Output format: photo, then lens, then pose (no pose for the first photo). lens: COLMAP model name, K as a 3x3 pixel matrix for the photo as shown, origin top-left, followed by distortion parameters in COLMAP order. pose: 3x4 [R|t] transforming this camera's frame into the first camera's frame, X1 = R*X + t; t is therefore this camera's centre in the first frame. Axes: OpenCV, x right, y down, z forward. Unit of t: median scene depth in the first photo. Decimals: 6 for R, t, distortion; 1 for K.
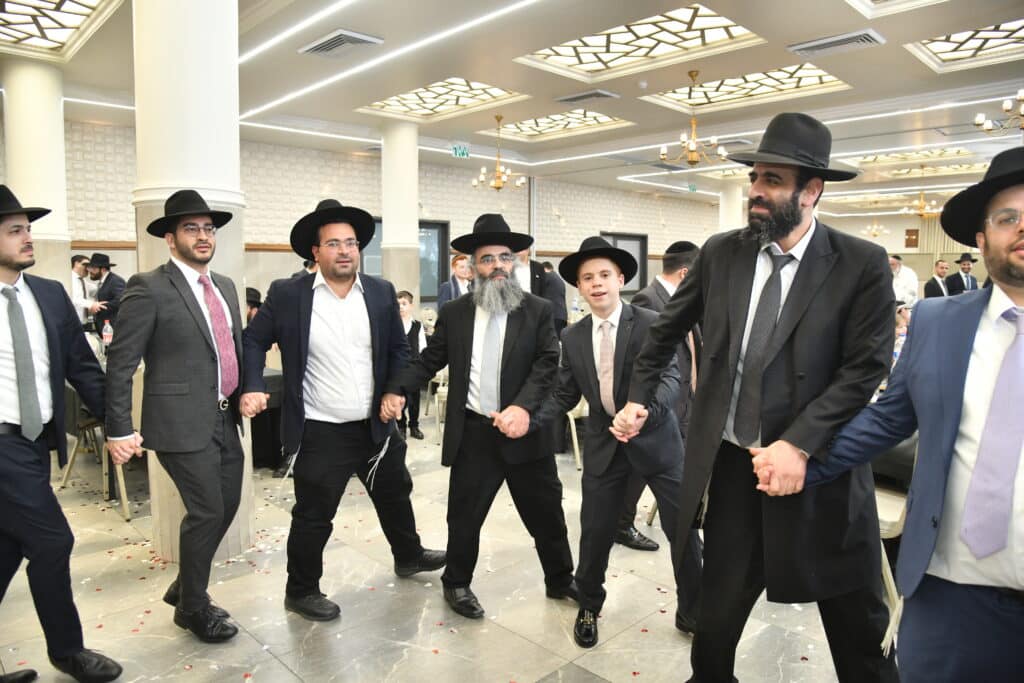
lens RADIAL K [[698.9, 0, 508.8], [0, 698.9, 360.7], [0, 0, 1]] dist [-0.094892, 0.039655]
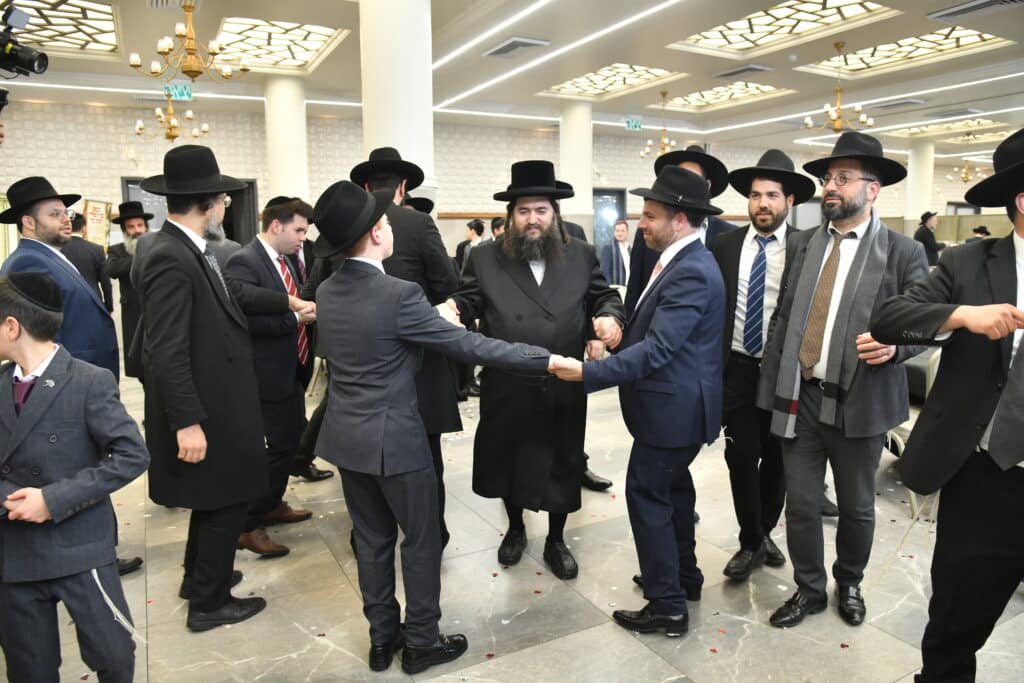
lens RADIAL K [[698.9, 0, 517.9], [0, 698.9, 320.0], [0, 0, 1]] dist [-0.094892, 0.039655]
pose [[0.964808, 0.015522, -0.262499, 0.056905], [-0.017851, 0.999820, -0.006489, 0.019063], [0.262351, 0.010946, 0.964911, -0.114583]]
